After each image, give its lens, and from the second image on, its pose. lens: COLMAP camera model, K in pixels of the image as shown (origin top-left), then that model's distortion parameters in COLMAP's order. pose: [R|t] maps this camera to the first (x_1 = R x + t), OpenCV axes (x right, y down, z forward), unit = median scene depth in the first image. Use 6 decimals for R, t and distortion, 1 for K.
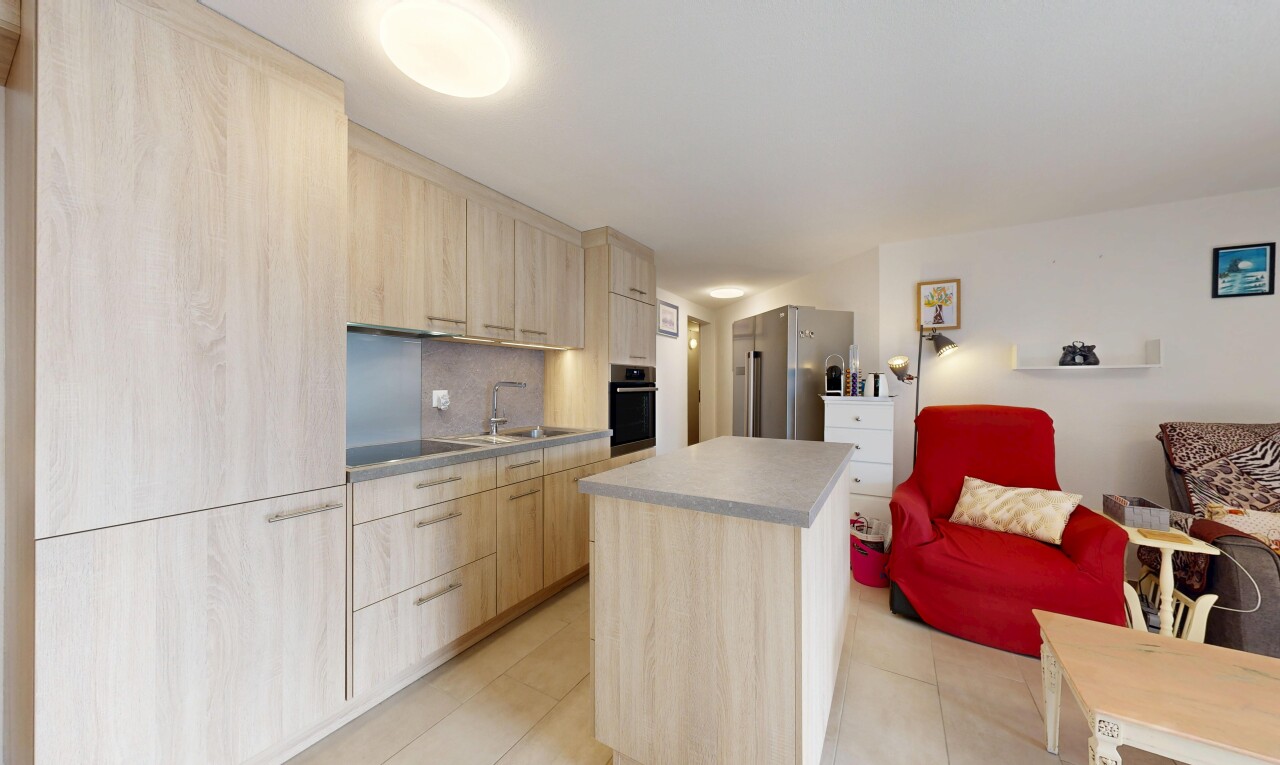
lens RADIAL K [[428.8, 0, 636.9], [0, 428.8, 384.8], [0, 0, 1]] dist [-0.000001, -0.000032]
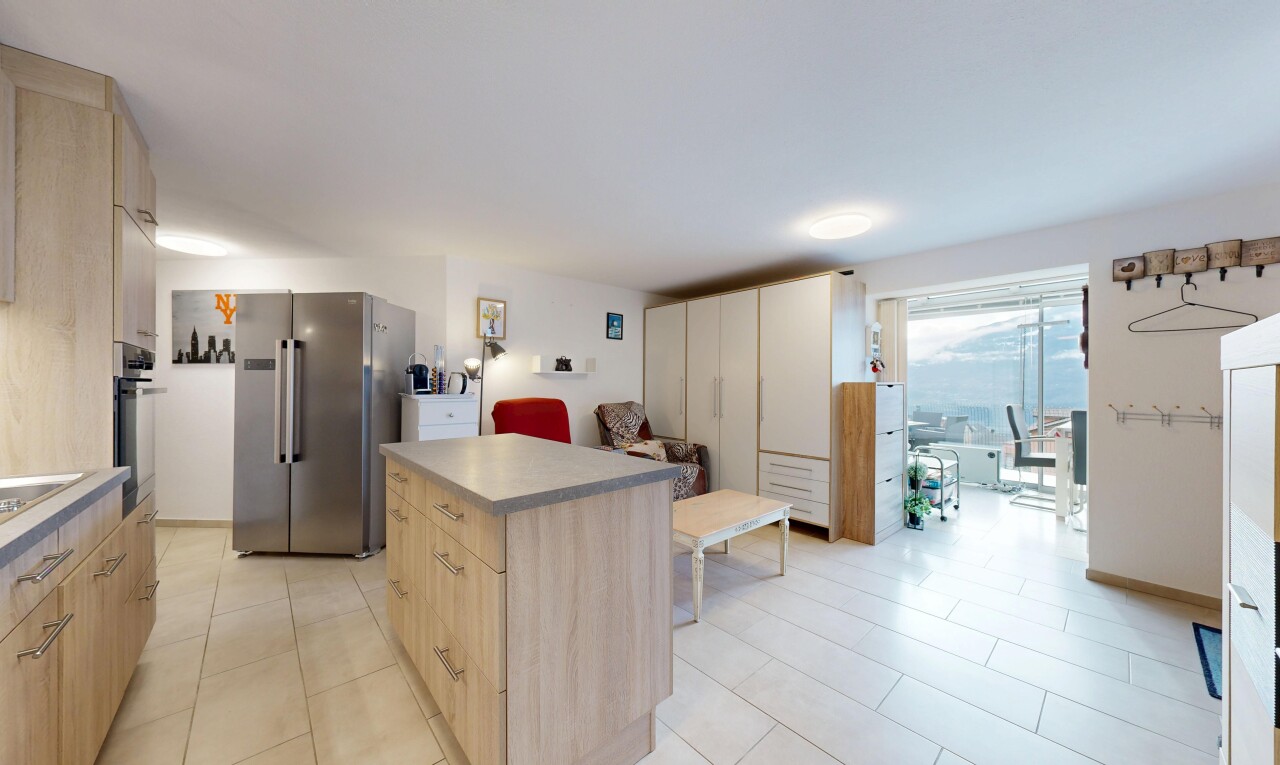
lens RADIAL K [[428.8, 0, 638.5], [0, 428.8, 385.1], [0, 0, 1]] dist [-0.000001, -0.000032]
pose [[0.308116, -0.001906, 0.951347, -0.440363], [-0.000323, 0.999998, 0.002108, 0.003154], [-0.951349, -0.000957, 0.308115, 0.274571]]
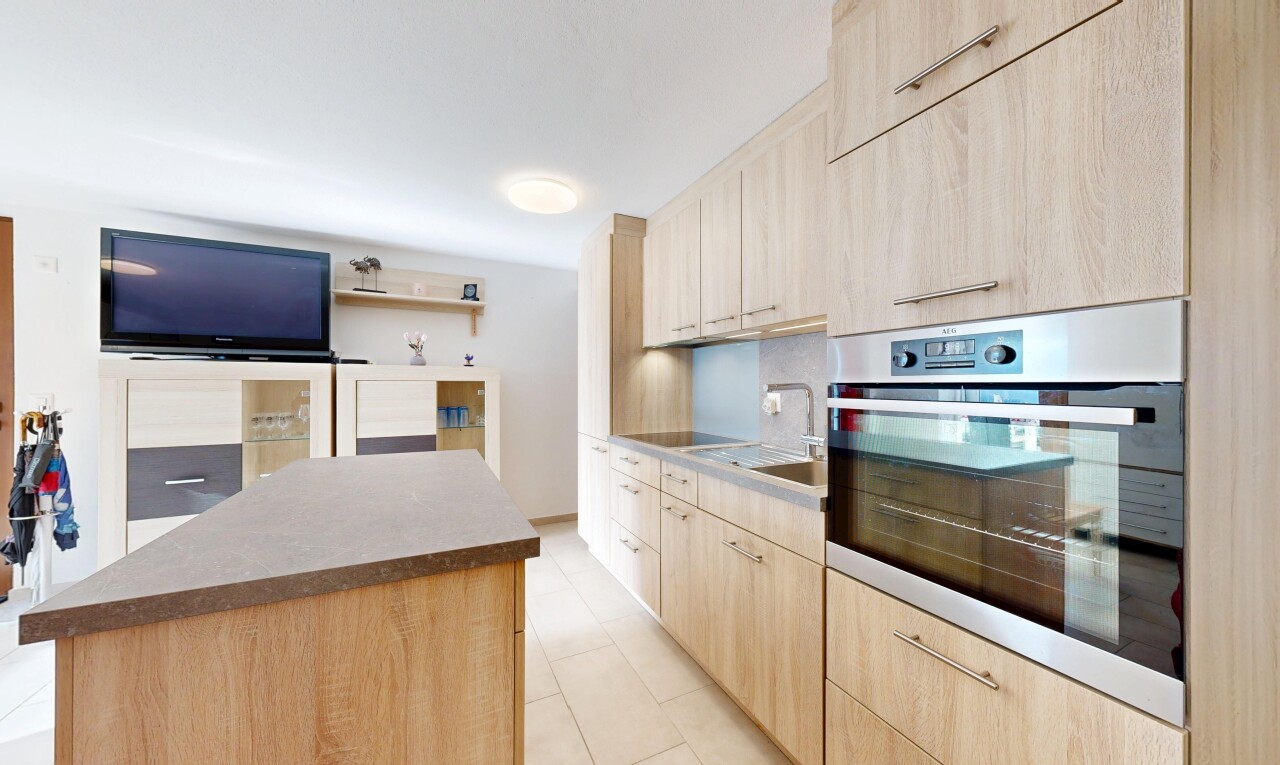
lens RADIAL K [[428.8, 0, 638.0], [0, 428.8, 381.3], [0, 0, 1]] dist [-0.000001, -0.000032]
pose [[-0.550862, -0.005312, -0.834579, 0.453985], [-0.001019, 0.999983, -0.005693, -0.006665], [0.834595, -0.002285, -0.550859, 1.276799]]
